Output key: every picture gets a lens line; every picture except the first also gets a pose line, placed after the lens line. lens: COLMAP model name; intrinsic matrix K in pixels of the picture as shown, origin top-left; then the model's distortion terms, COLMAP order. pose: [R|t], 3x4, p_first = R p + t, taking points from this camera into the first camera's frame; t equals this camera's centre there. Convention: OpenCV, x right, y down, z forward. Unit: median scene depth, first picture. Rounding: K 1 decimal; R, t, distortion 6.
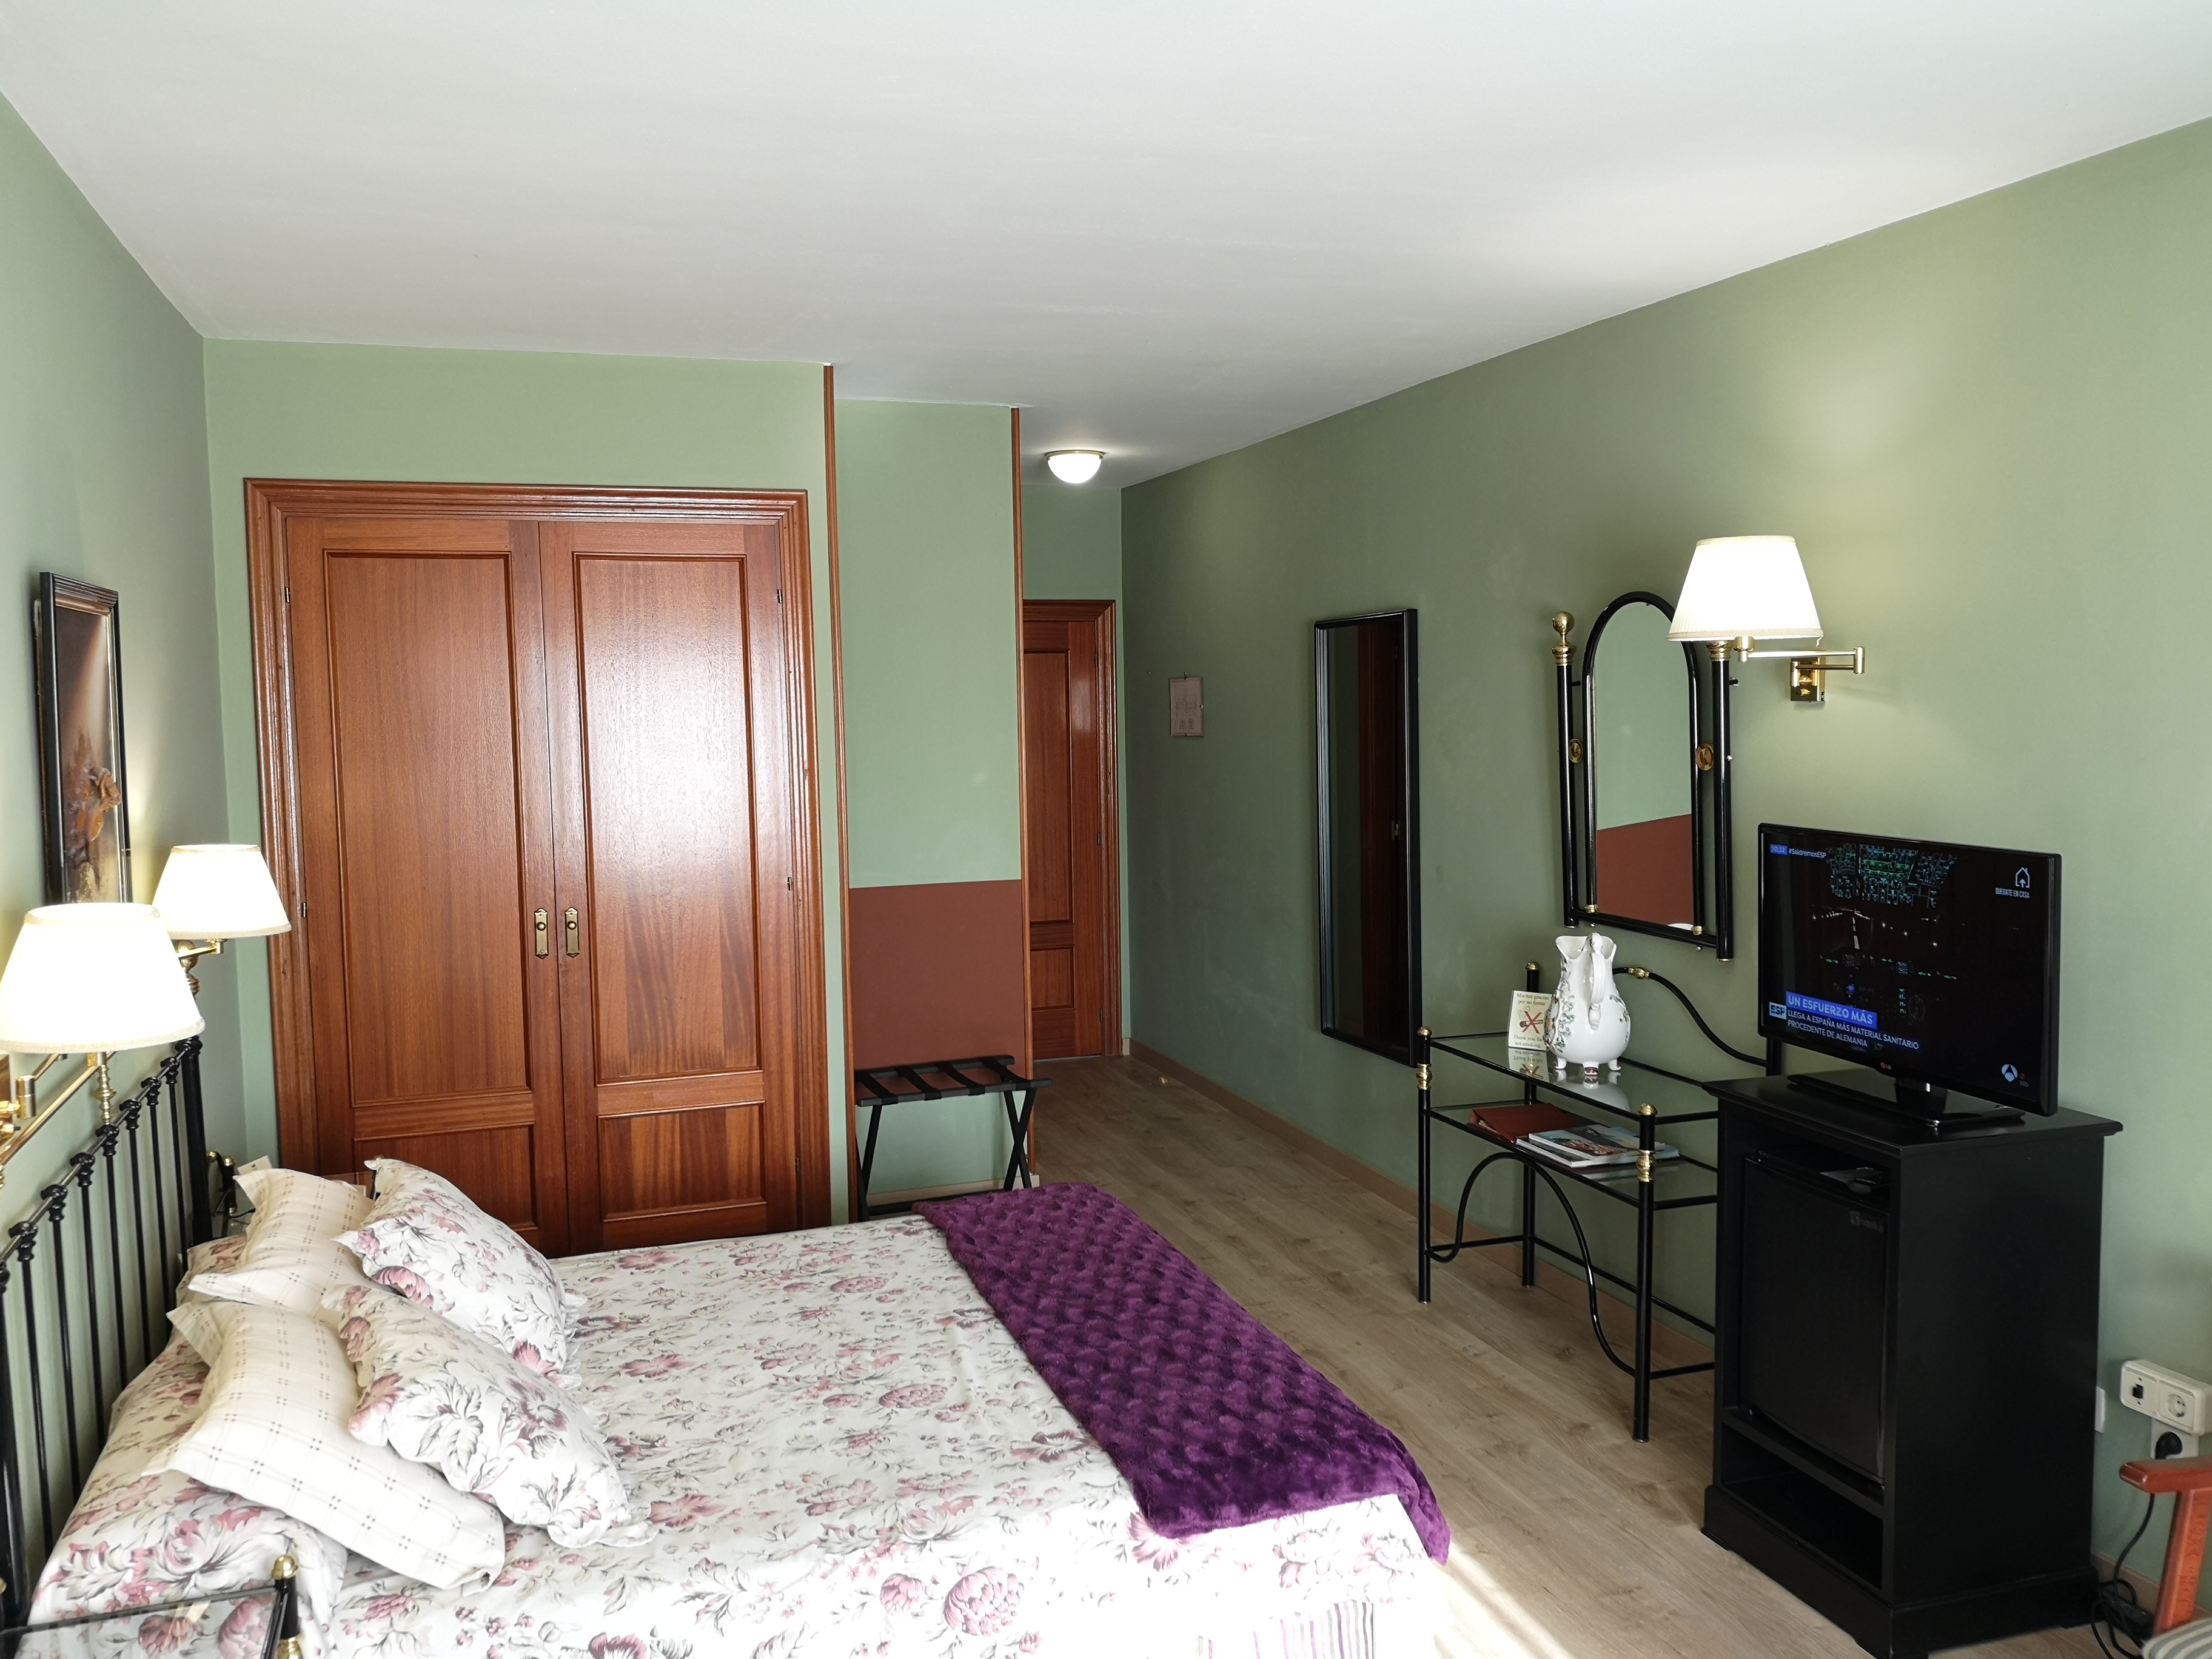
lens RADIAL K [[1759.2, 0, 1111.8], [0, 1759.2, 821.7], [0, 0, 1]] dist [0.088667, -0.159599]
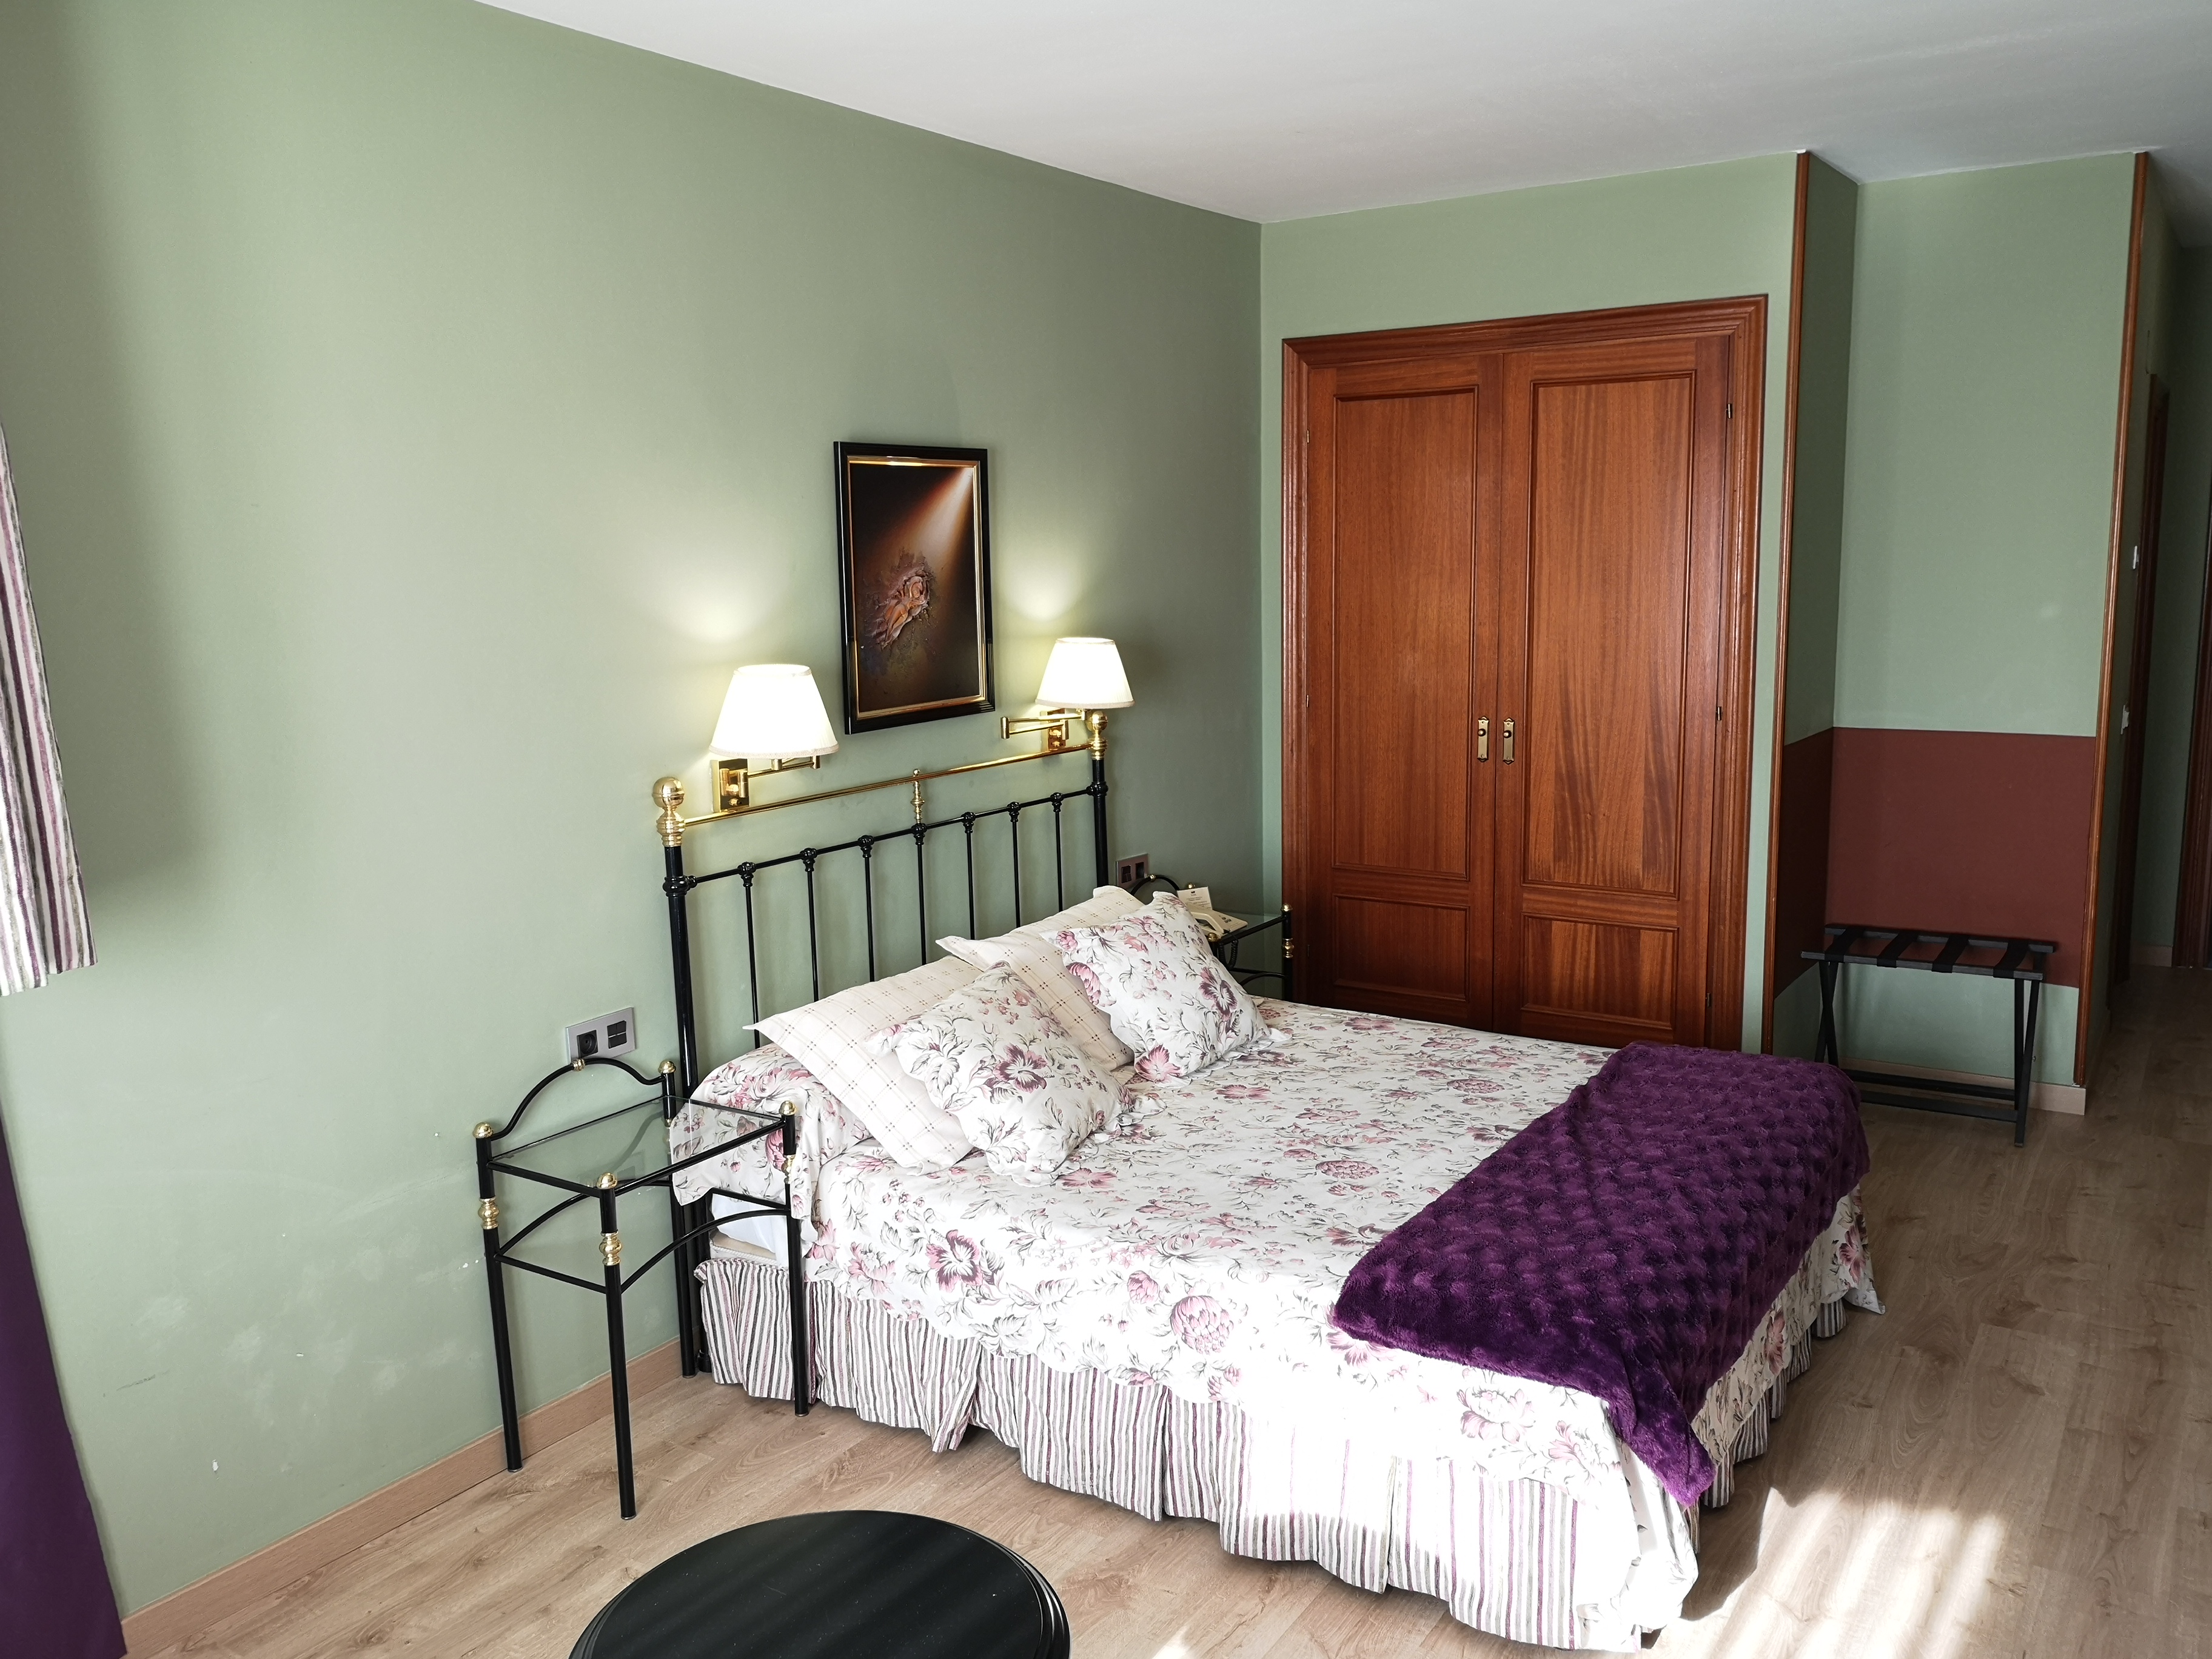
lens RADIAL K [[1759.2, 0, 1111.8], [0, 1759.2, 821.7], [0, 0, 1]] dist [0.088667, -0.159599]
pose [[0.612814, 0.127464, -0.779880, 0.542895], [-0.049423, 0.991155, 0.123160, -0.013294], [0.788680, -0.036930, 0.613693, 0.197612]]
